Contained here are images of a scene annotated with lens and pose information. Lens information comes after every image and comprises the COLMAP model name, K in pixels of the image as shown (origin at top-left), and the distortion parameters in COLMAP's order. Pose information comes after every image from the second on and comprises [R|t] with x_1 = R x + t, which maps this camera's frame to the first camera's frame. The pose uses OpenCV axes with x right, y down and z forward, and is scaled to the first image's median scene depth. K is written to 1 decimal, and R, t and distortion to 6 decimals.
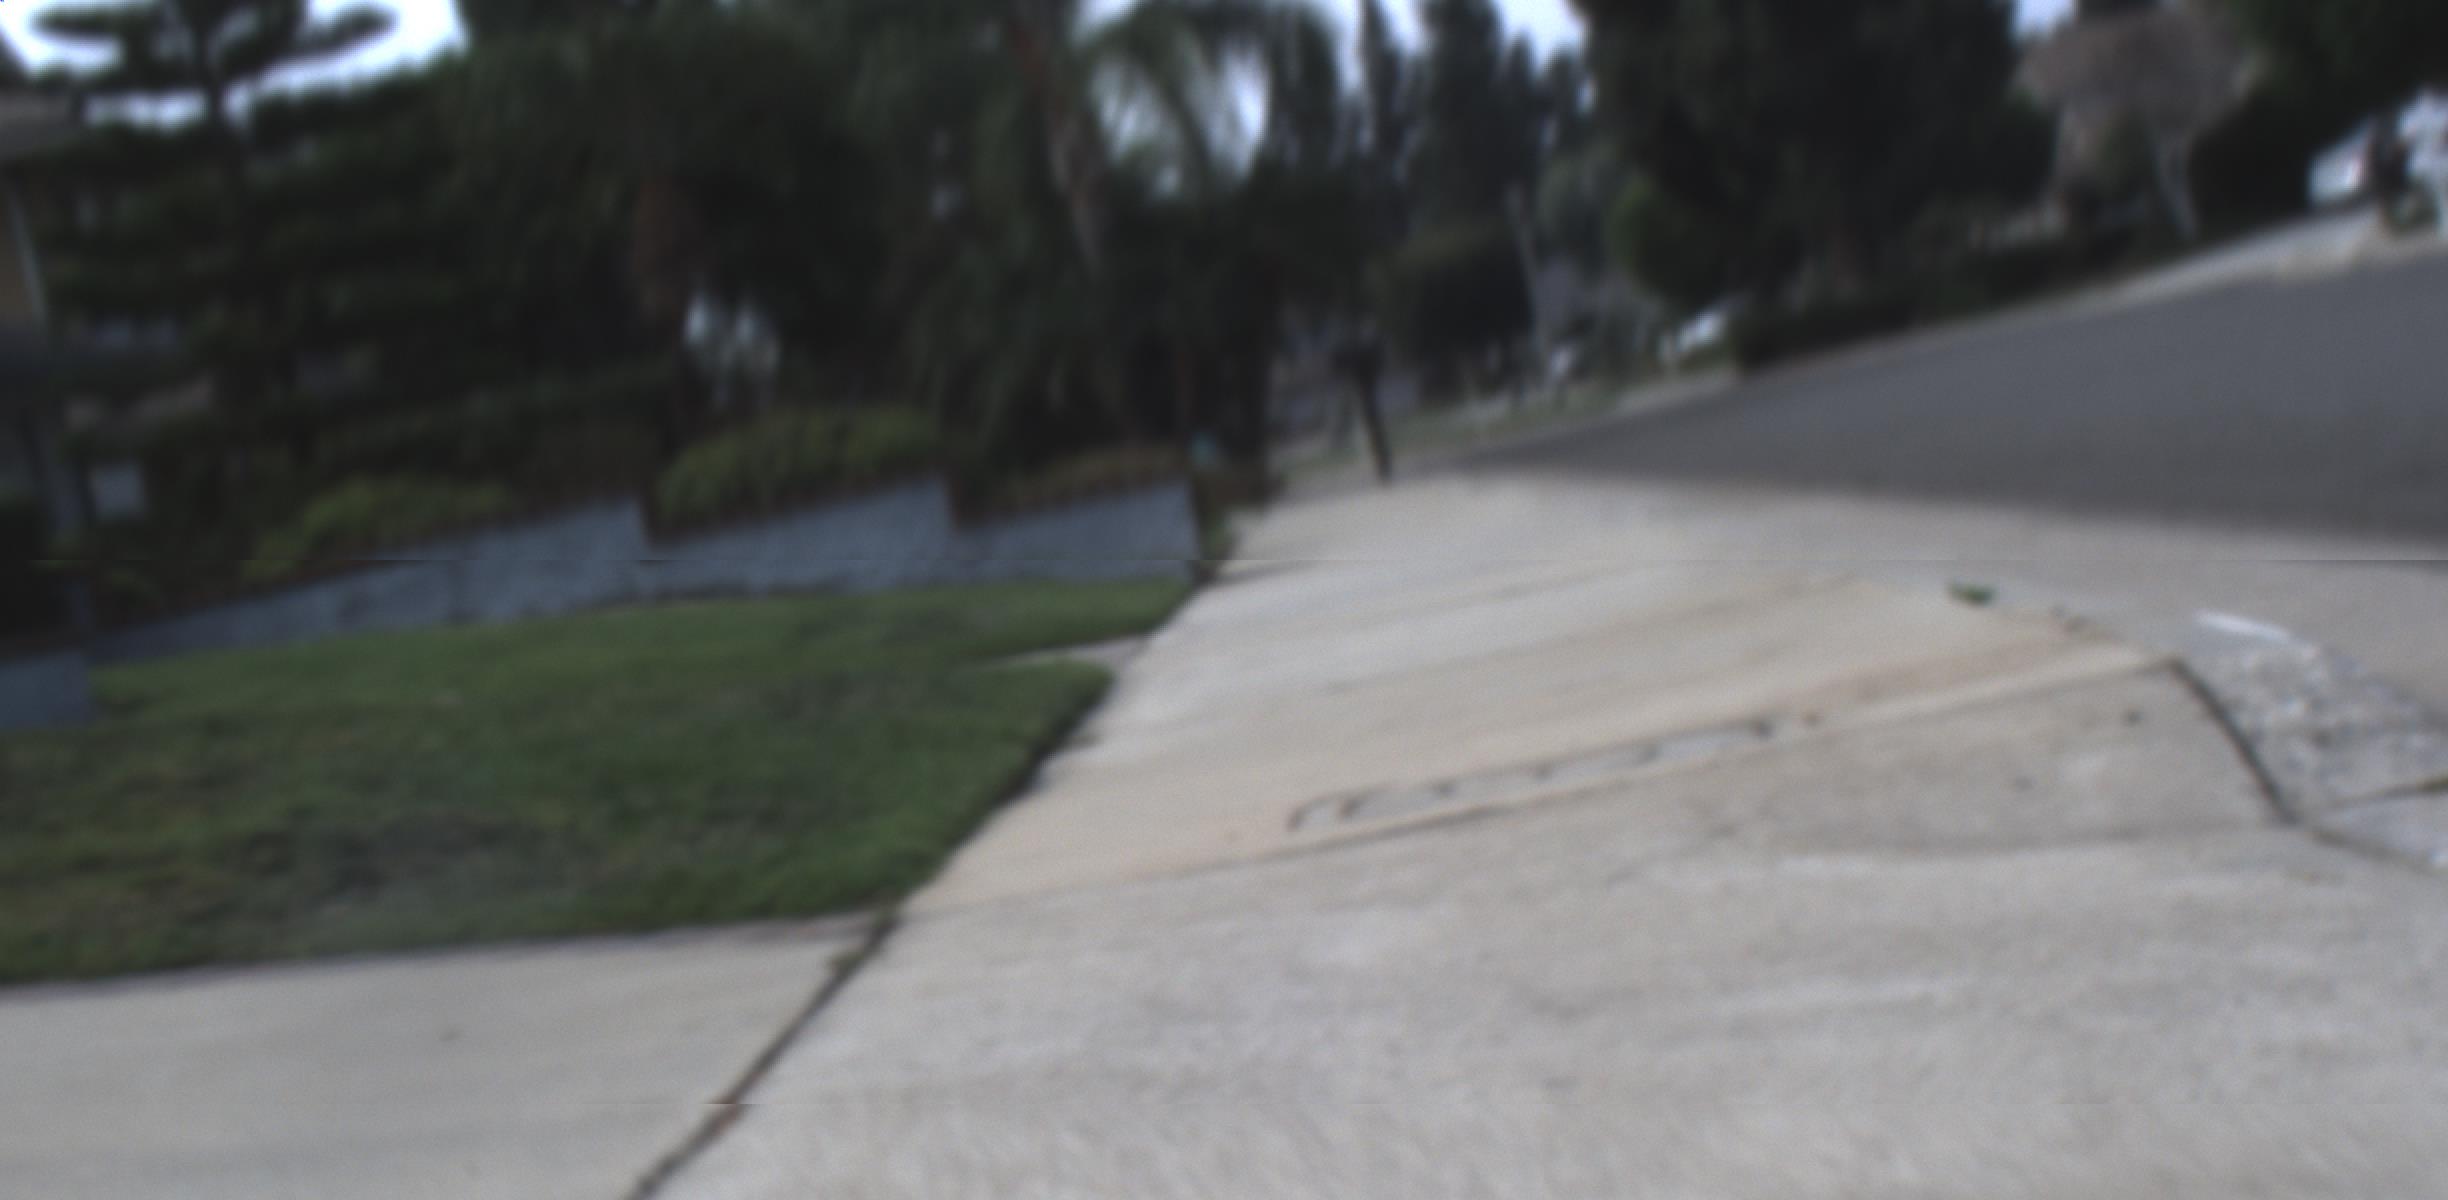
lens RADIAL K [[5596.9, 0, 1247.6], [0, 5596.9, 679.2], [0, 0, 1]] dist [0.036464, 0.000000]
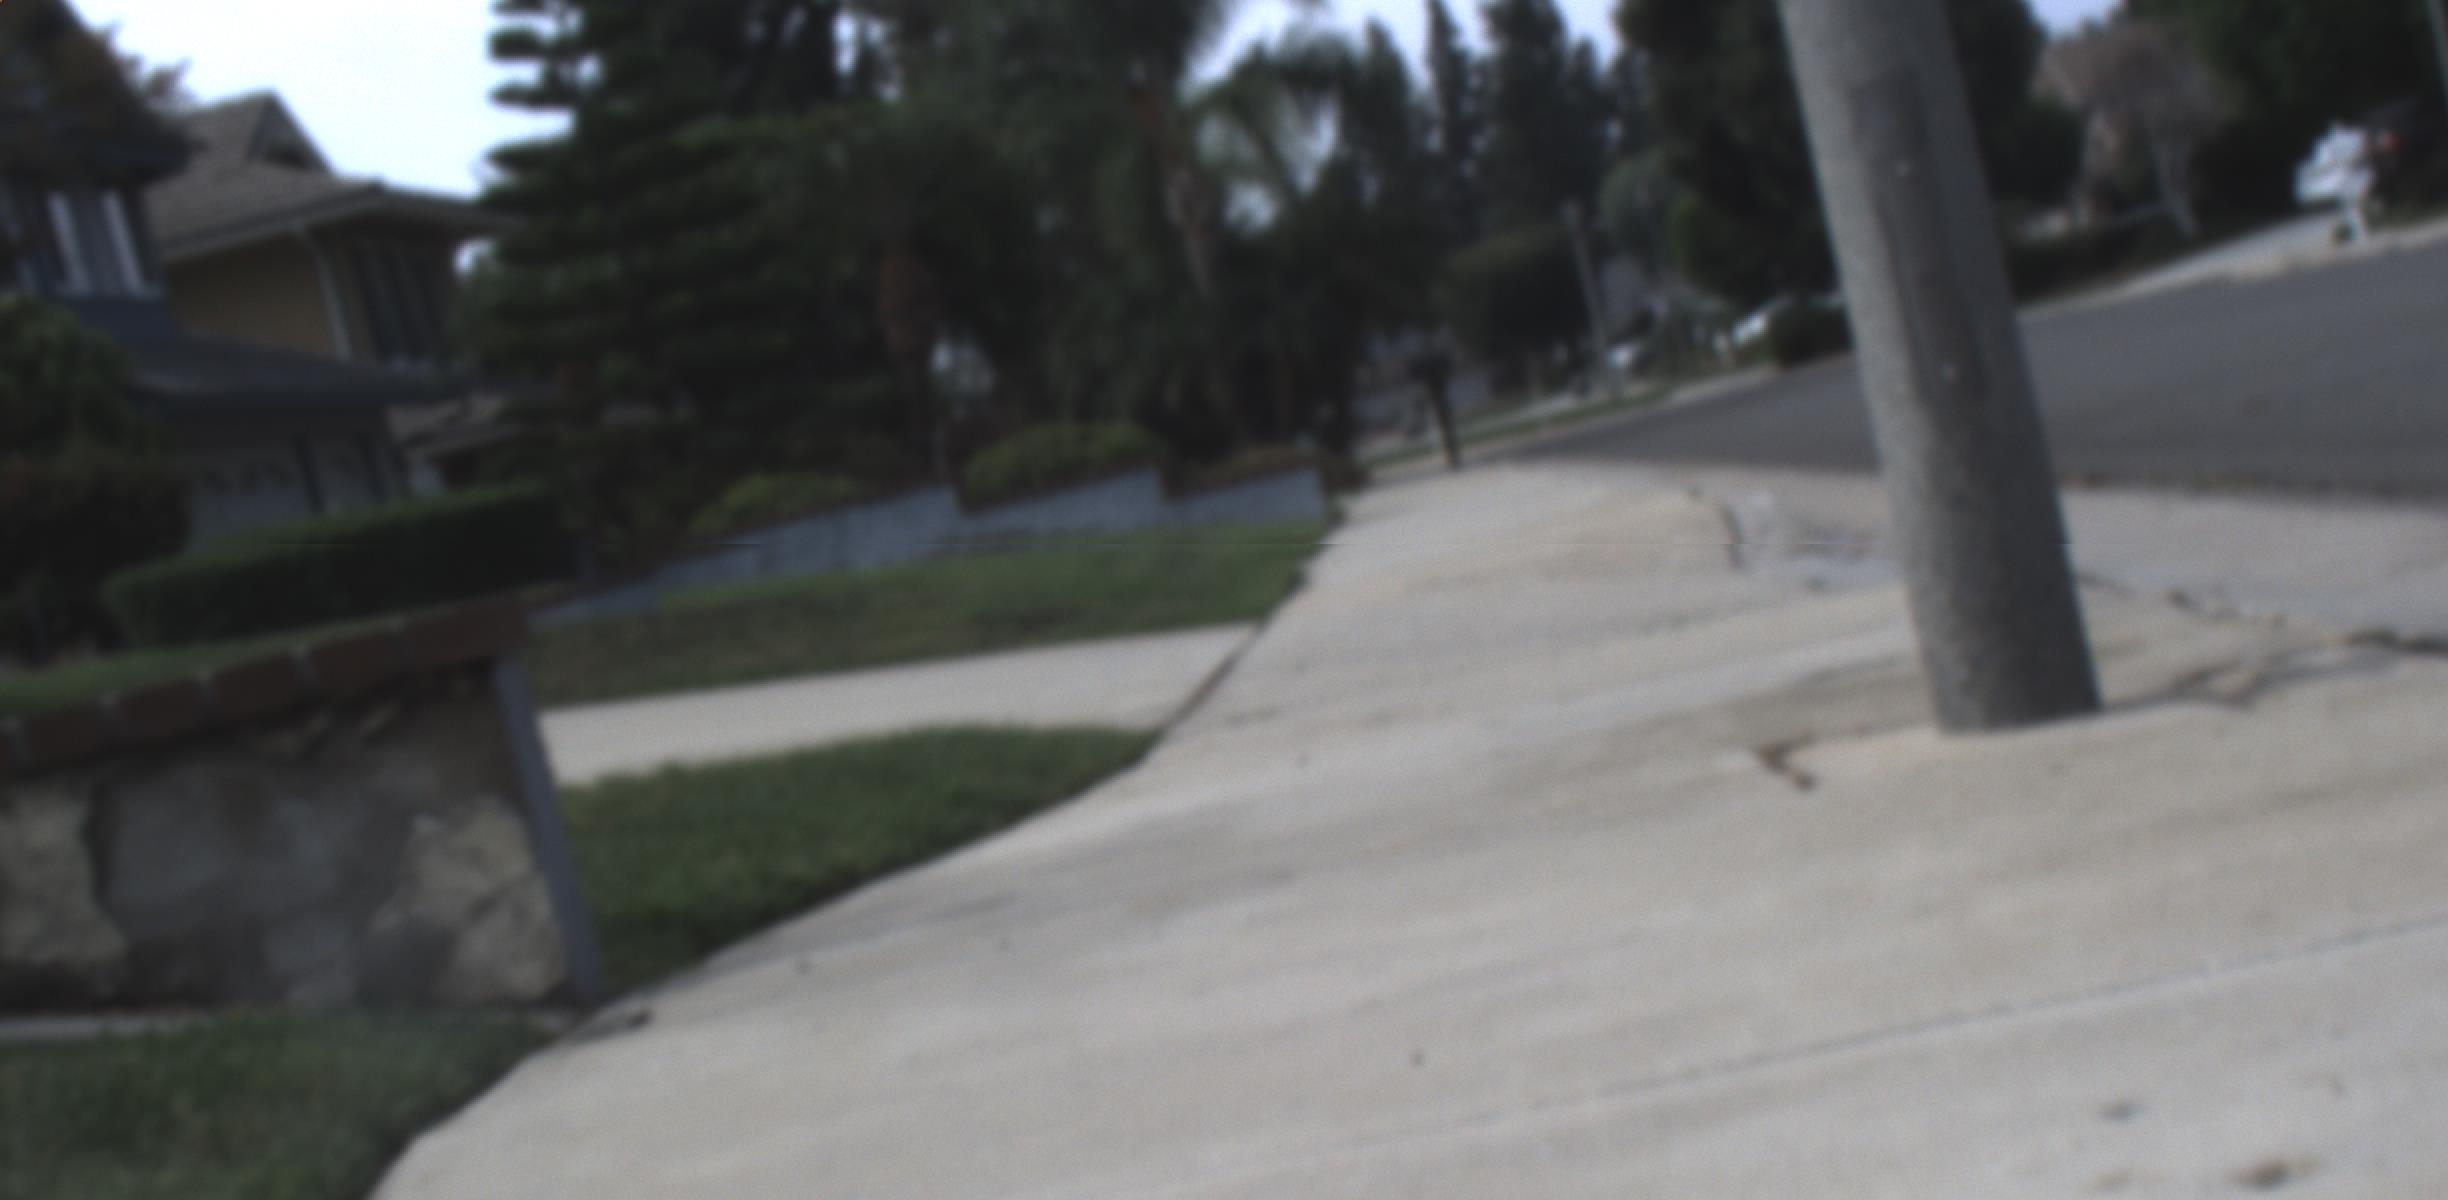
lens RADIAL K [[5596.9, 0, 1265.6], [0, 5596.9, 729.1], [0, 0, 1]] dist [0.036464, 0.000000]
pose [[0.999798, -0.016885, -0.010866, -0.003432], [0.016984, 0.999814, 0.009151, 0.007345], [0.010709, -0.009334, 0.999899, -0.172244]]
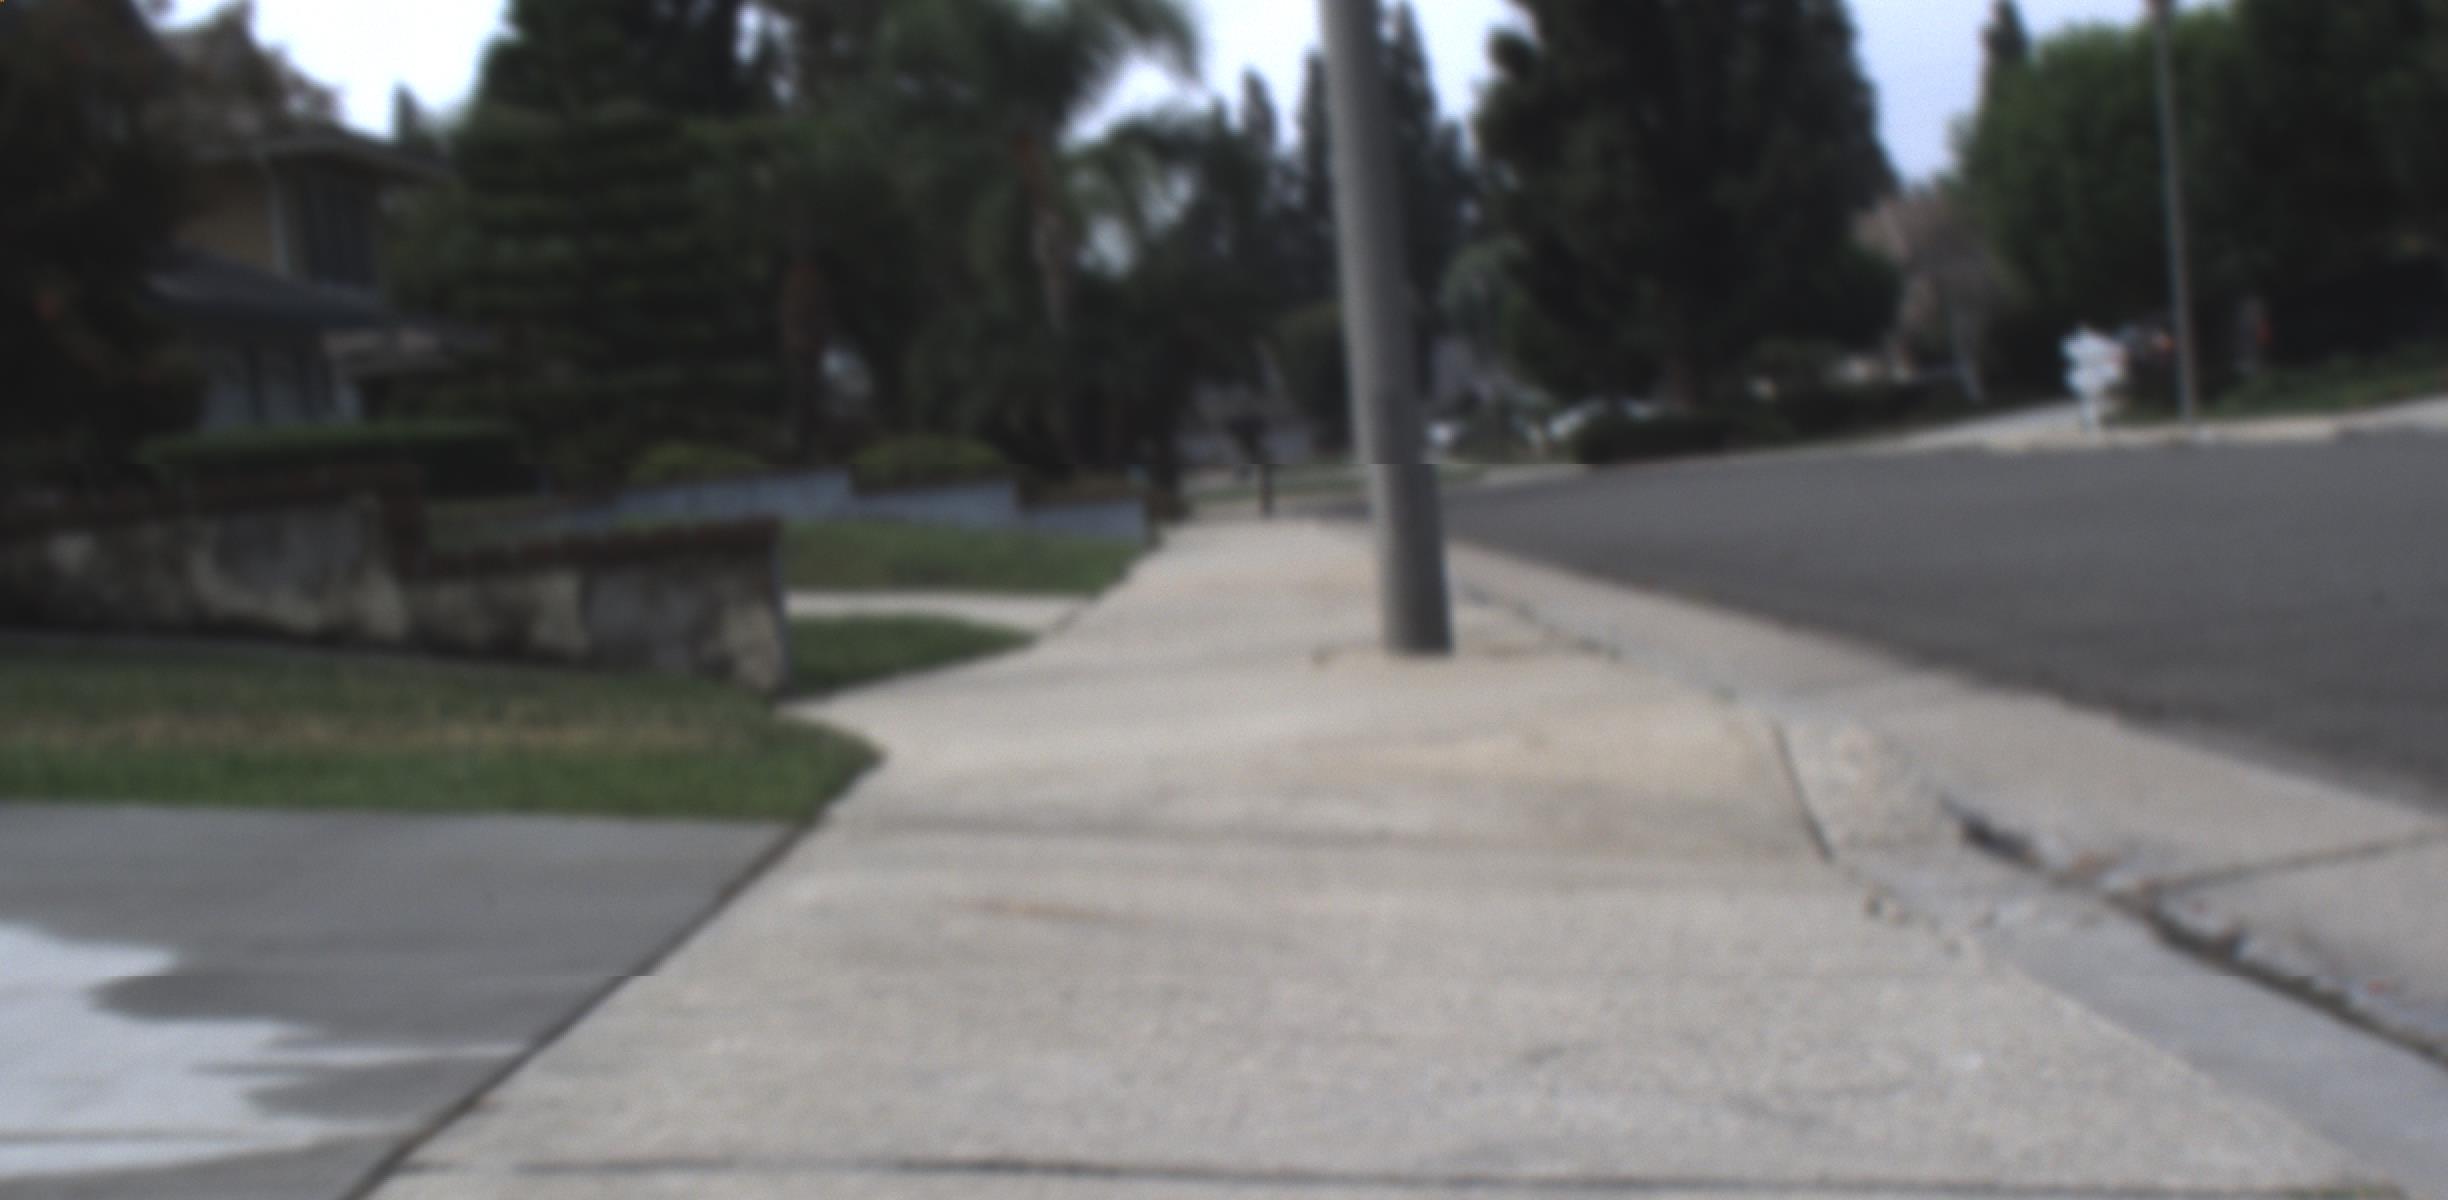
lens RADIAL K [[5596.9, 0, 1282.1], [0, 5596.9, 738.0], [0, 0, 1]] dist [0.036464, 0.000000]
pose [[0.991622, 0.125518, 0.030528, -0.003350], [-0.125639, 0.992074, 0.002071, 0.011240], [-0.030026, -0.005889, 0.999532, -0.292107]]
